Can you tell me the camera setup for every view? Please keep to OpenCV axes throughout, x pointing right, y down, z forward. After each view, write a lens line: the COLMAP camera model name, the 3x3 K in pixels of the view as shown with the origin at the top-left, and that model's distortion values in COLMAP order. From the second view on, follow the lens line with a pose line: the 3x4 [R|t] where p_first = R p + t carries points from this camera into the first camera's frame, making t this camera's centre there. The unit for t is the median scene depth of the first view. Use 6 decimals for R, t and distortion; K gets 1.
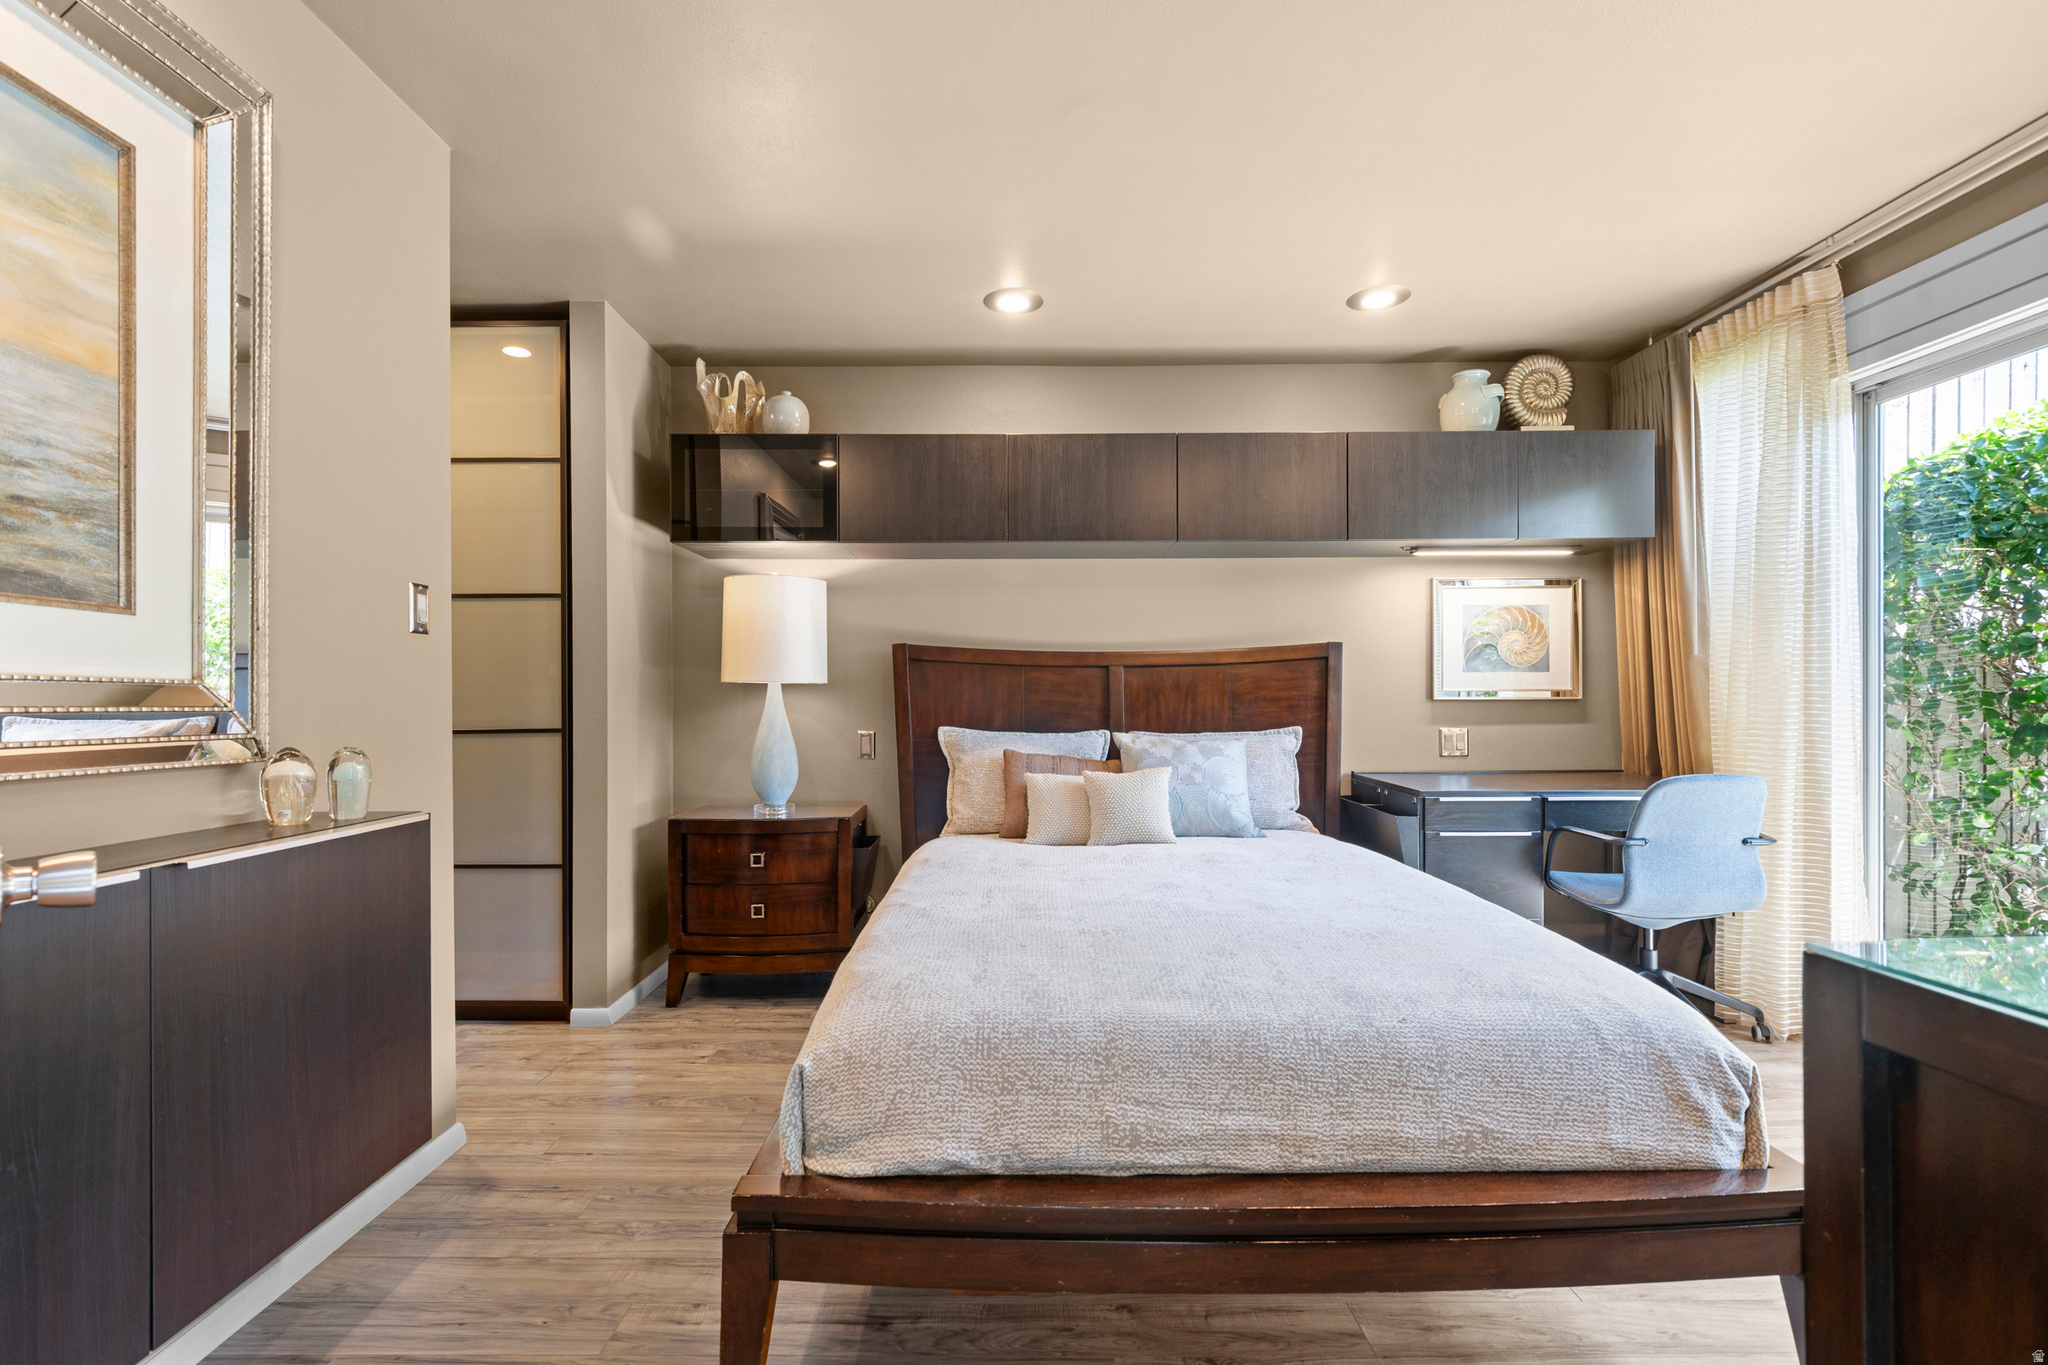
lens RADIAL K [[927.0, 0, 1020.5], [0, 927.0, 697.0], [0, 0, 1]] dist [-0.001419, 0.000092]
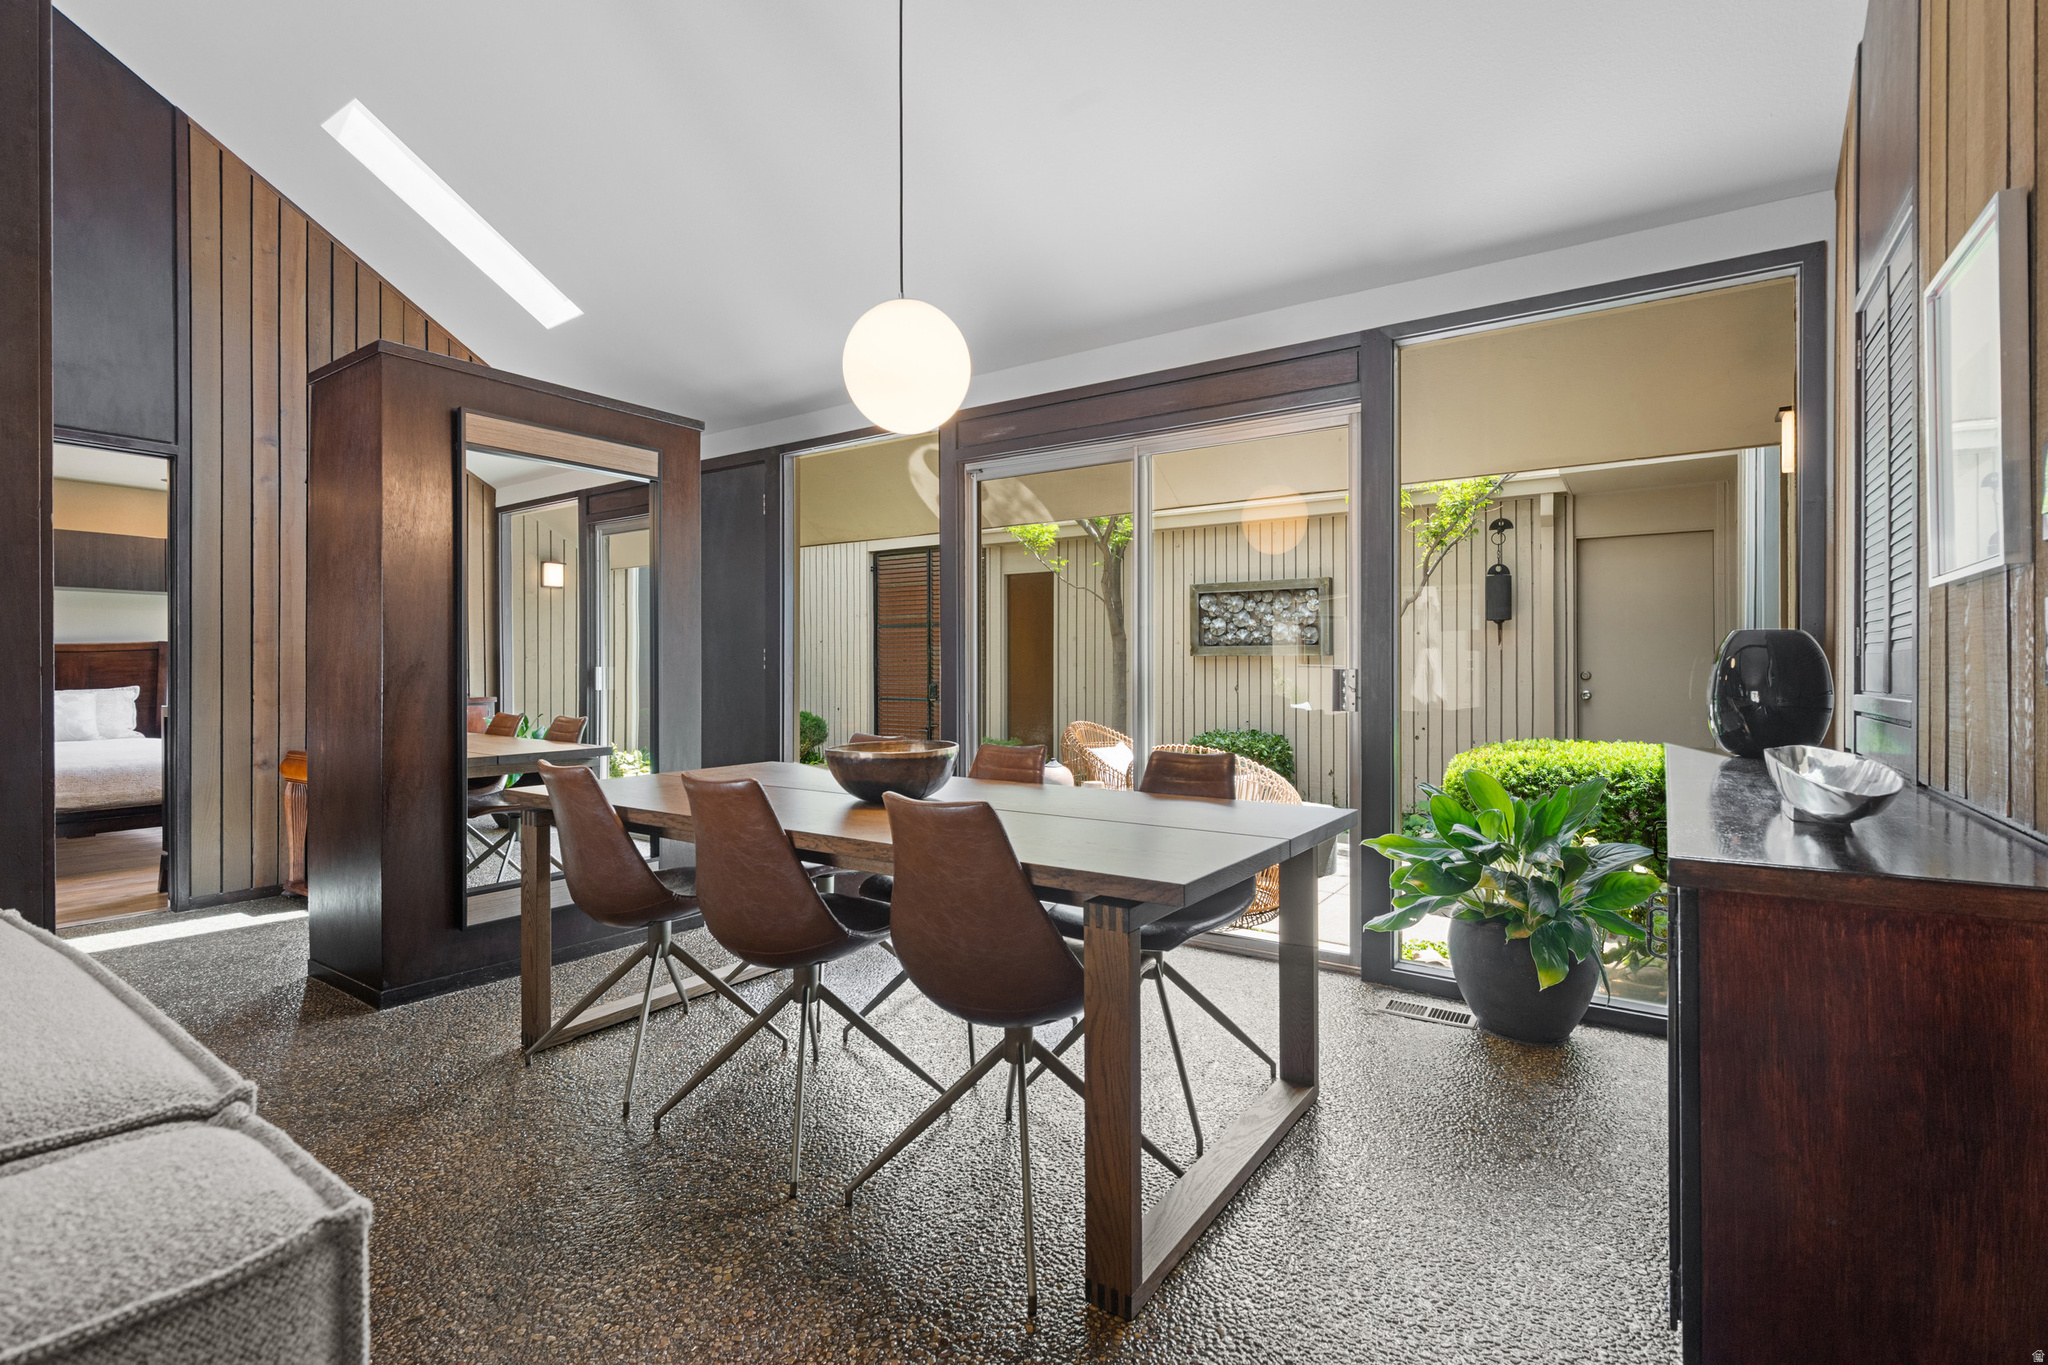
lens RADIAL K [[927.0, 0, 1028.6], [0, 927.0, 675.2], [0, 0, 1]] dist [-0.001419, 0.000092]
pose [[0.564301, -0.003239, 0.825563, -0.297755], [-0.003663, 0.999973, 0.006427, -0.010847], [-0.825561, -0.006651, 0.564274, -2.011201]]
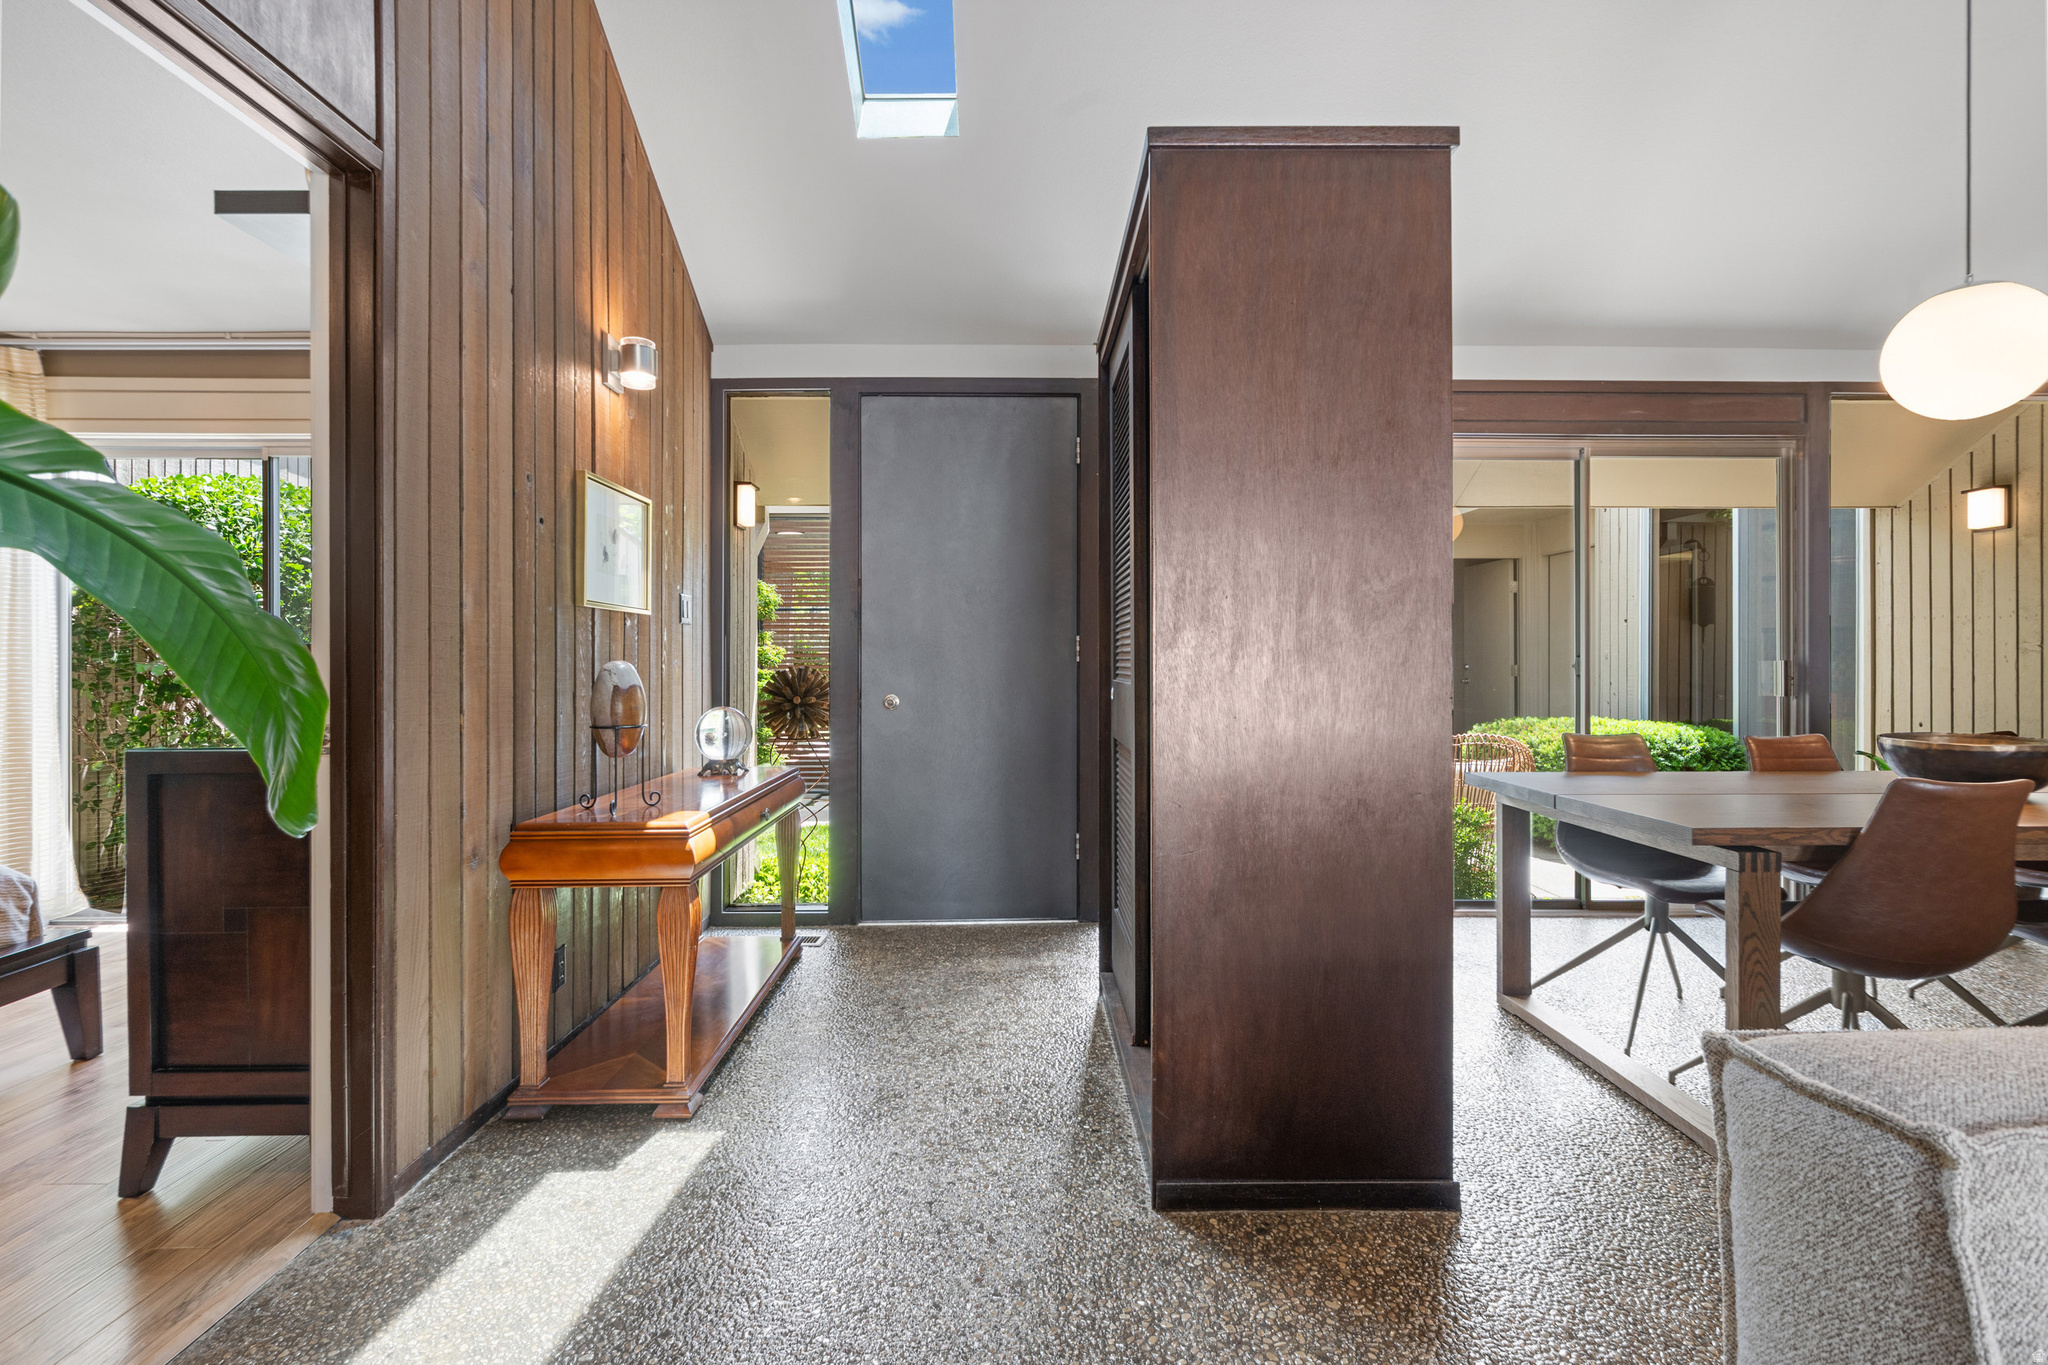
lens RADIAL K [[927.0, 0, 1017.4], [0, 927.0, 662.2], [0, 0, 1]] dist [-0.001419, 0.000092]
pose [[-0.007979, -0.005729, 0.999952, -0.469715], [-0.003582, 0.999977, 0.005700, -0.019661], [-0.999962, -0.003536, -0.007999, -0.411485]]
